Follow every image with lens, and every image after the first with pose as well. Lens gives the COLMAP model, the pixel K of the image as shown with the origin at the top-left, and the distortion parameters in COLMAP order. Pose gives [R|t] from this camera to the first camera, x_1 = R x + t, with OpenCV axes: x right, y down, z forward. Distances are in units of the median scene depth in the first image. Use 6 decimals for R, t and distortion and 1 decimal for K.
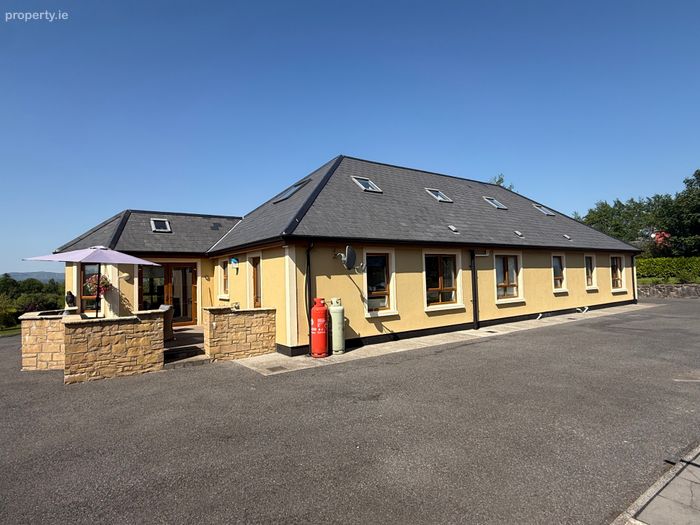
lens RADIAL K [[390.8, 0, 350.0], [0, 390.8, 262.5], [0, 0, 1]] dist [0.002401, -0.000079]
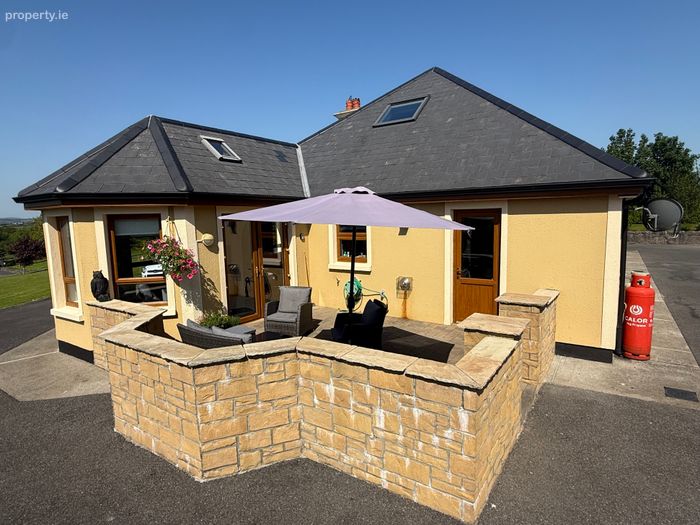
lens RADIAL K [[390.8, 0, 350.0], [0, 390.8, 262.5], [0, 0, 1]] dist [0.002401, -0.000079]
pose [[0.934452, -0.039798, 0.353858, -0.587837], [-0.012044, 0.989634, 0.143109, -0.014719], [-0.355885, -0.137991, 0.924286, 0.414450]]
